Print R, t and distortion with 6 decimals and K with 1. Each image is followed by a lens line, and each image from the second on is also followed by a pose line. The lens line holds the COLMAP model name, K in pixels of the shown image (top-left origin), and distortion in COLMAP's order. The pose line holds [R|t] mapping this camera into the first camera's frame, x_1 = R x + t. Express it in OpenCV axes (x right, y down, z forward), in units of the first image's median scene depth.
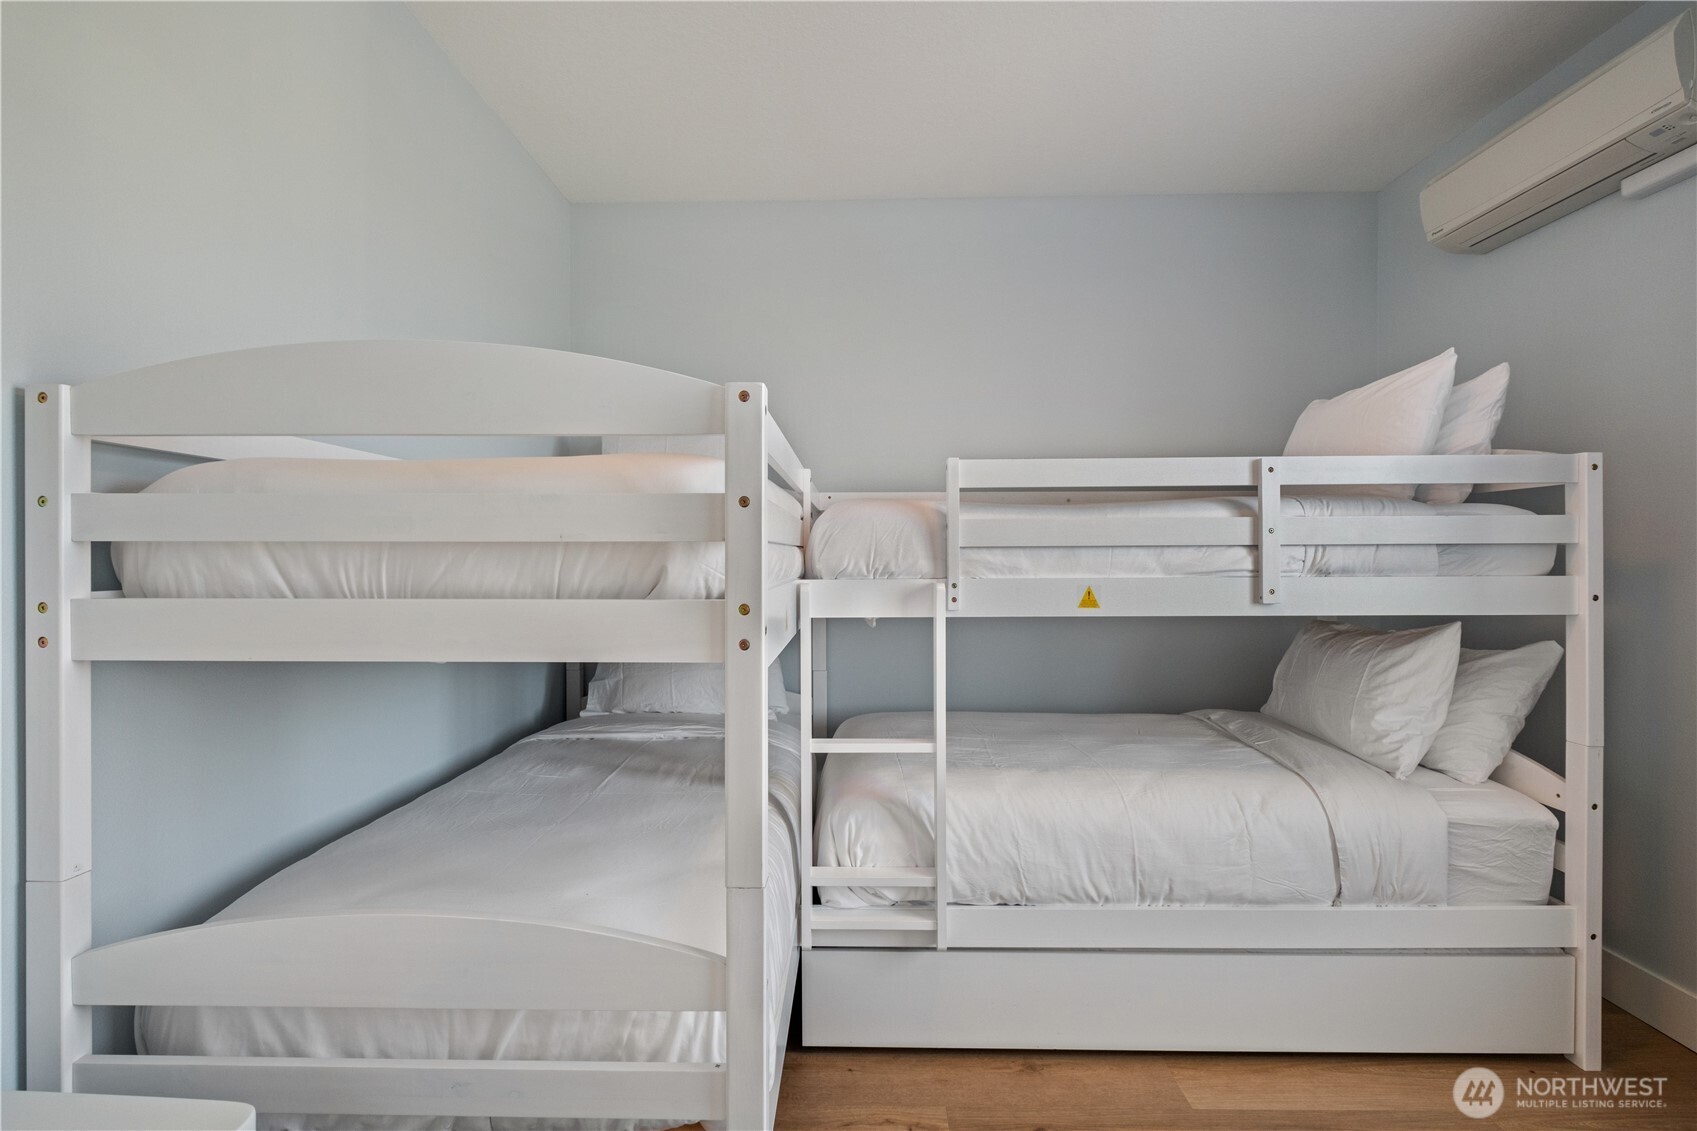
lens RADIAL K [[731.7, 0, 843.3], [0, 731.7, 560.4], [0, 0, 1]] dist [-0.000297, -0.003310]
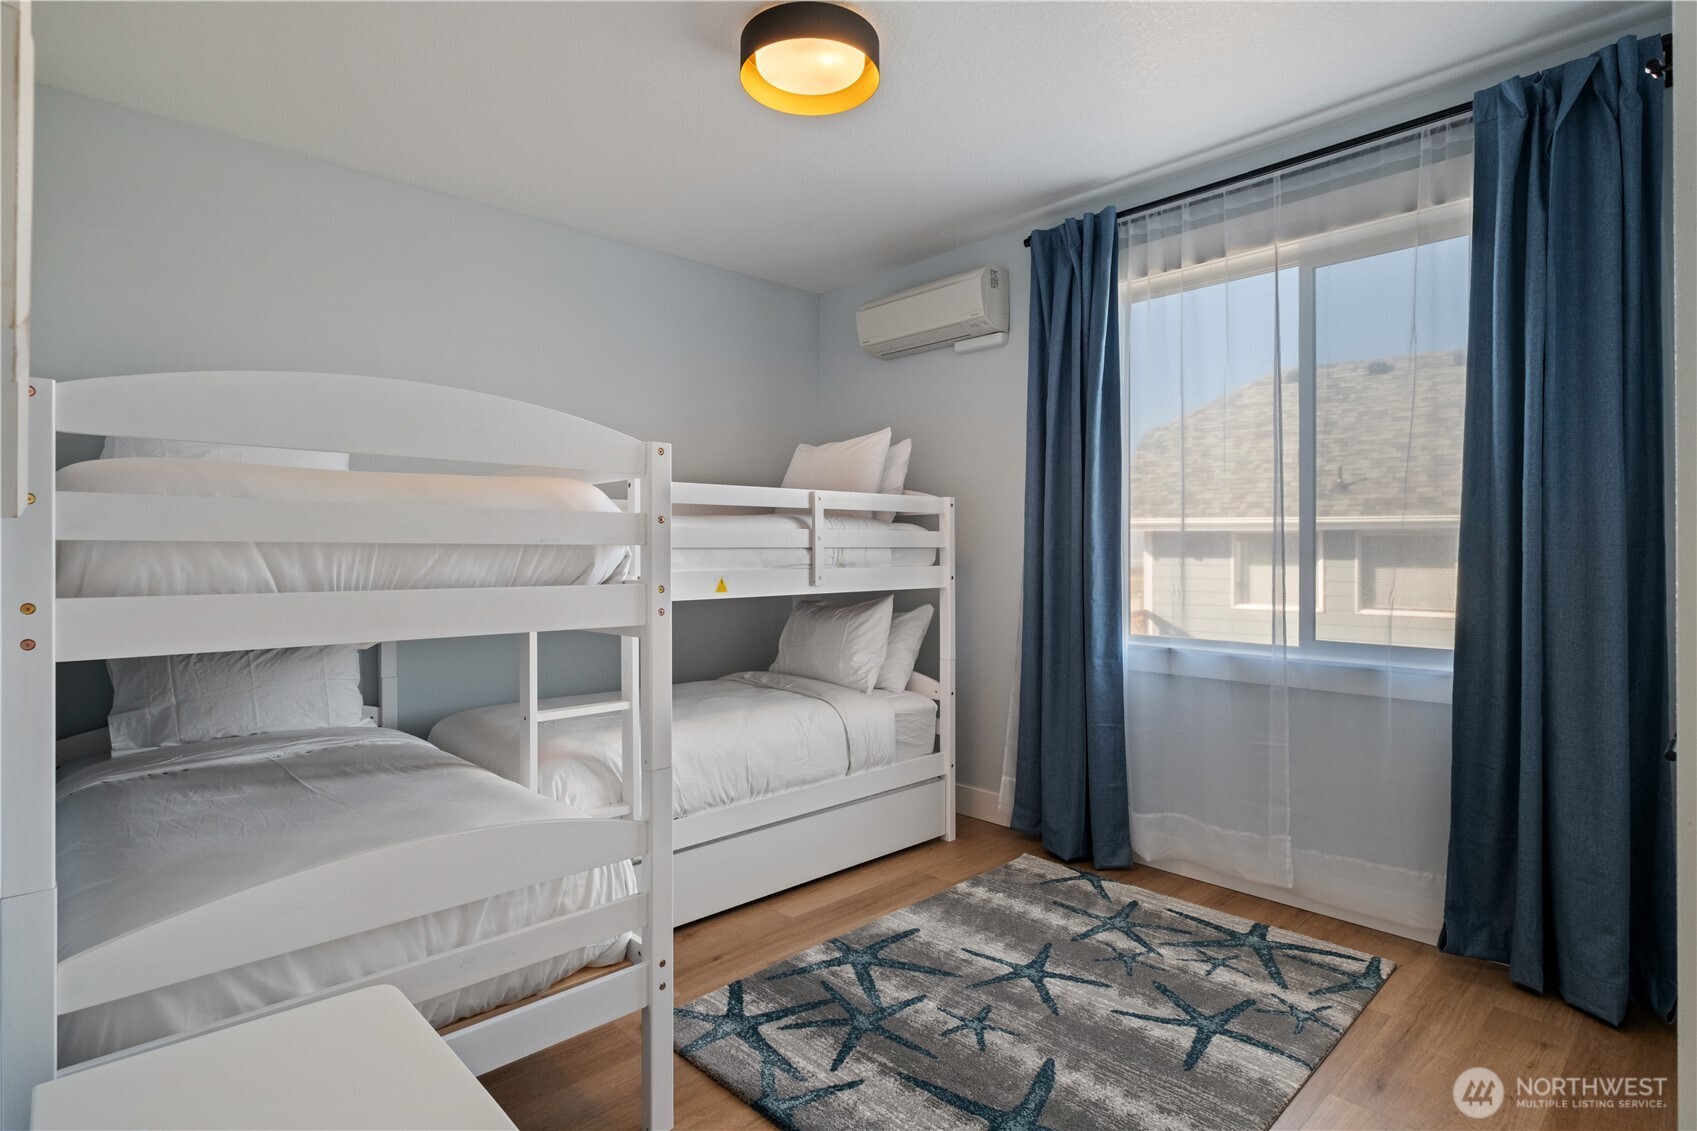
lens RADIAL K [[844.2, 0, 848.5], [0, 844.2, 565.5], [0, 0, 1]] dist [-0.001502, -0.000069]
pose [[0.711339, -0.009515, 0.702784, -0.613139], [0.005655, 0.999953, 0.007815, 0.003108], [-0.702826, -0.001585, 0.711360, -0.306145]]
